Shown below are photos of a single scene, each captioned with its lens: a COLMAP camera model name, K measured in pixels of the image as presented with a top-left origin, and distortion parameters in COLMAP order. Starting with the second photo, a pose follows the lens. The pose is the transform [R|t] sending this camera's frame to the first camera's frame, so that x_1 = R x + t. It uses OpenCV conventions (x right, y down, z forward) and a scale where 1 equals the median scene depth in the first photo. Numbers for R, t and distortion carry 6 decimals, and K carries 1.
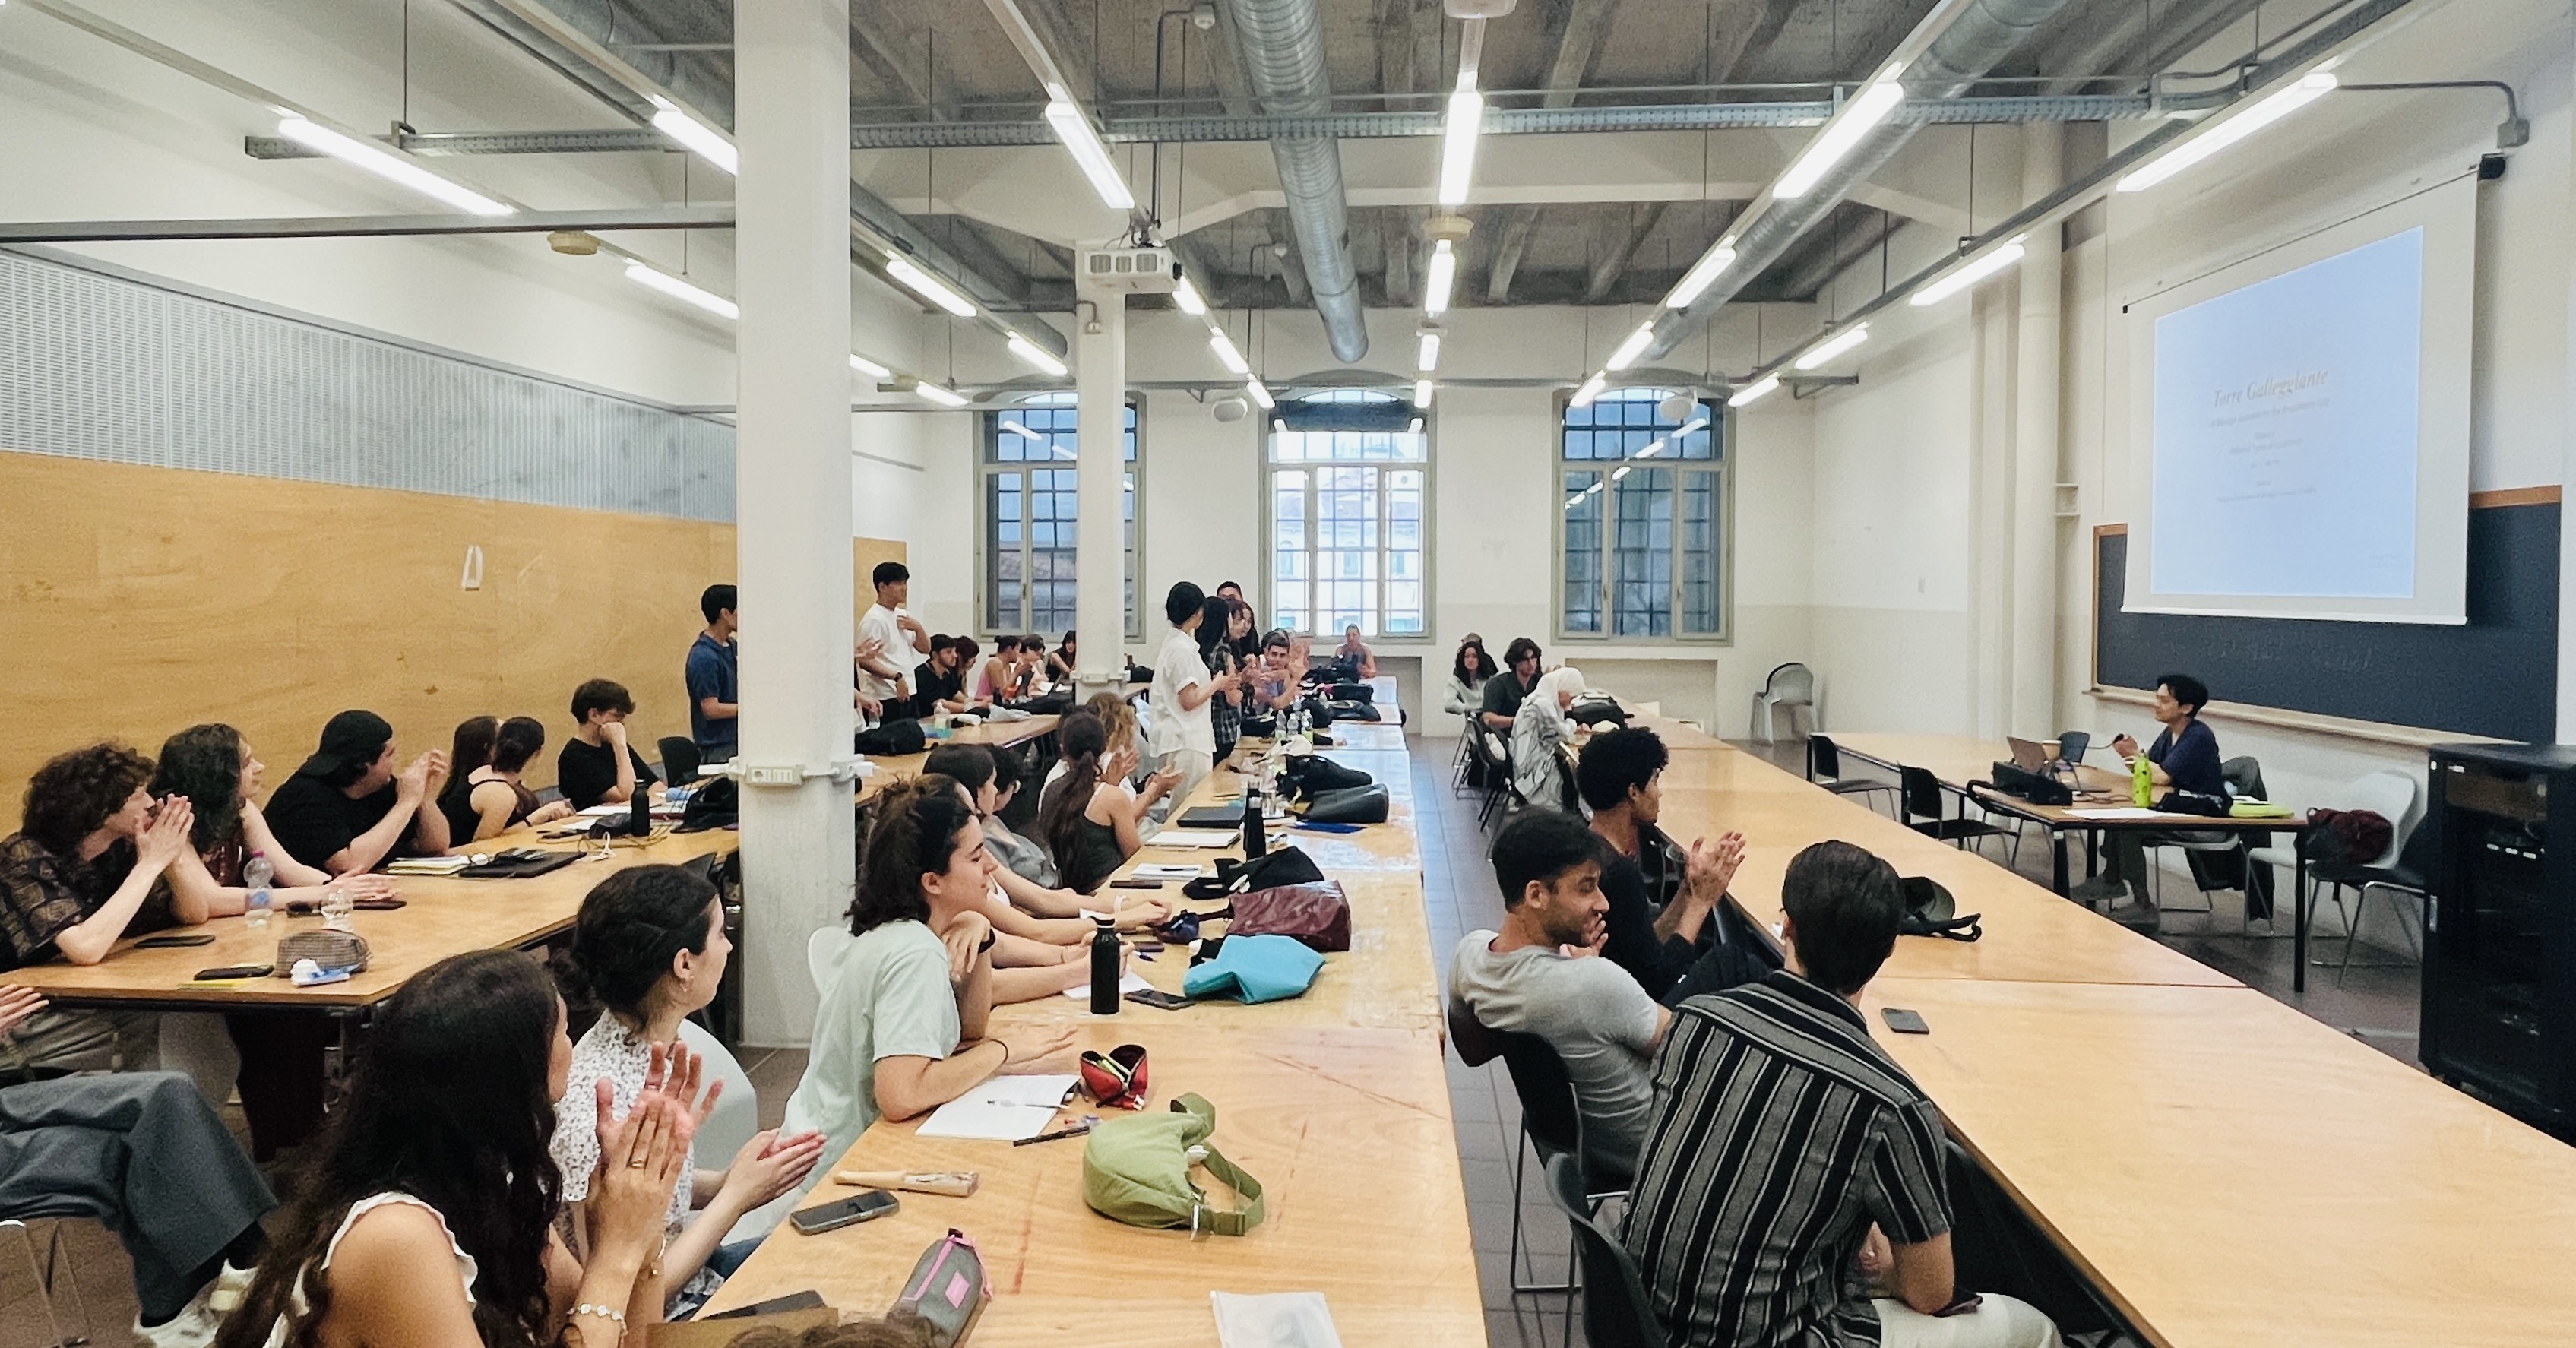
lens RADIAL K [[1454.5, 0, 1283.6], [0, 1454.5, 612.0], [0, 0, 1]] dist [0.000835, 0.000294]
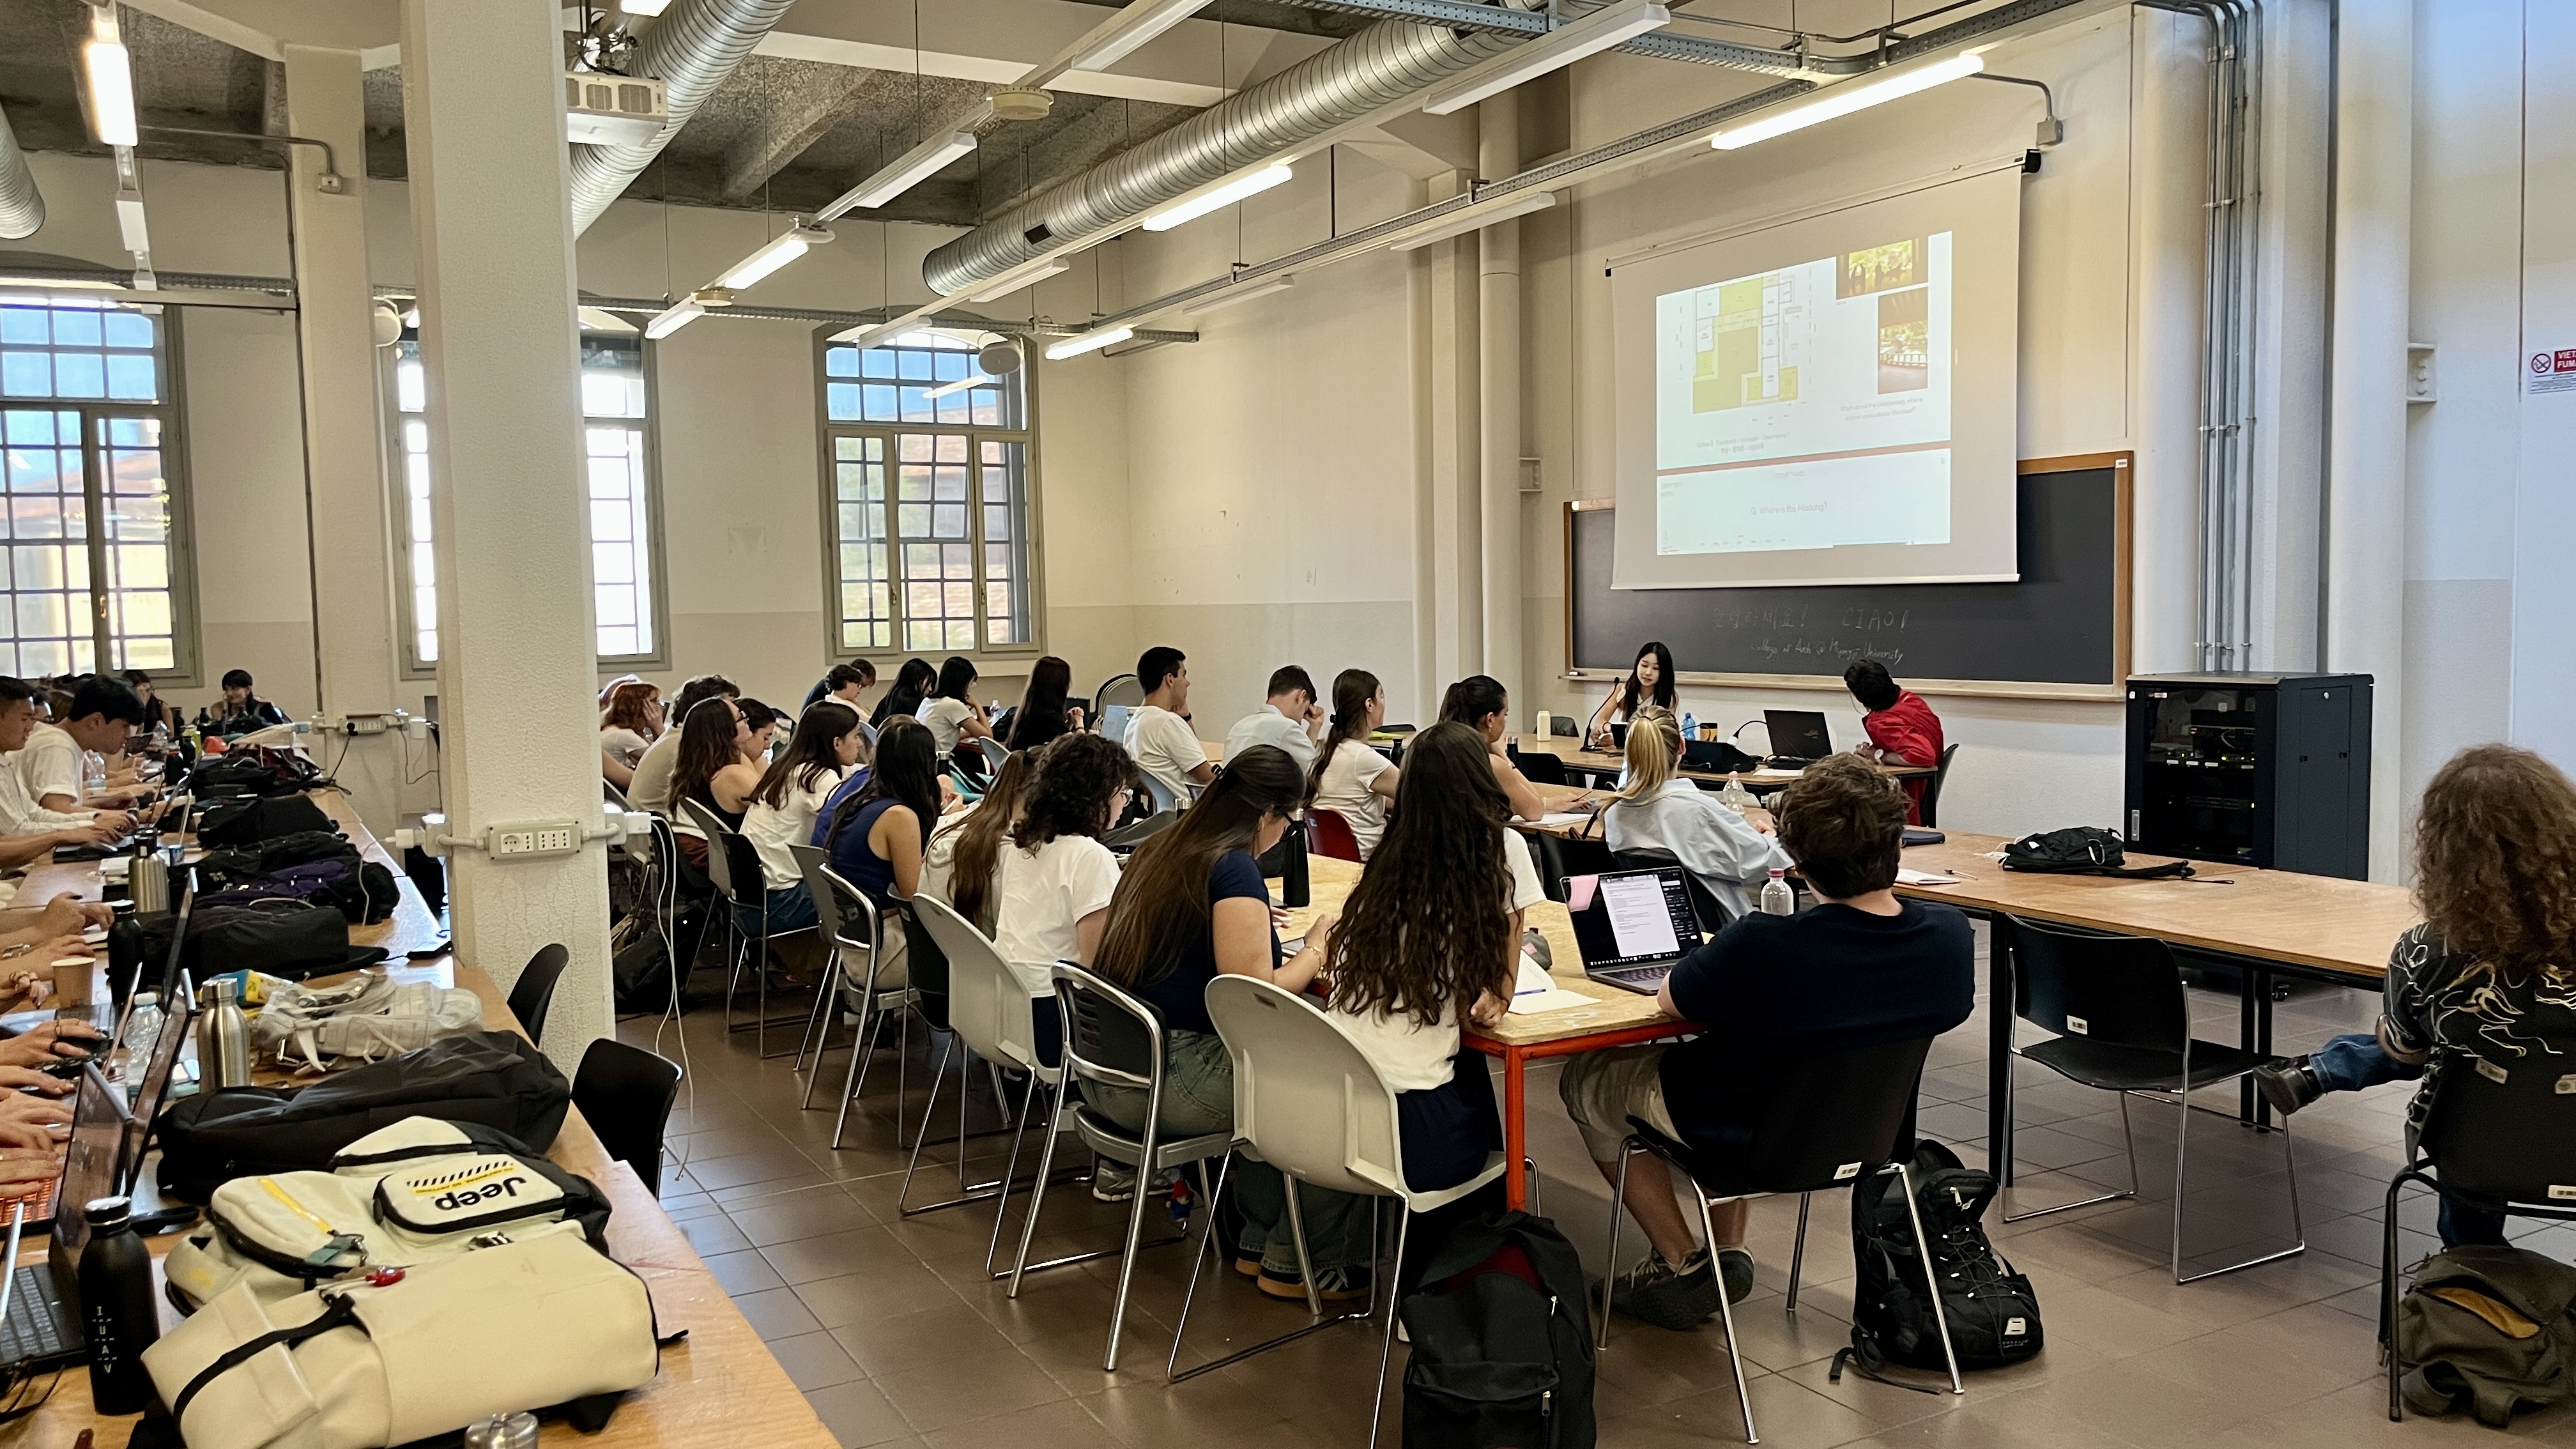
lens RADIAL K [[1893.1, 0, 1288.0], [0, 1893.1, 724.5], [0, 0, 1]] dist [0.042388, -0.000340]
pose [[0.829678, -0.060493, 0.554955, -0.455257], [0.035336, 0.997809, 0.055938, 0.017026], [-0.557122, -0.026801, 0.829998, 0.104129]]
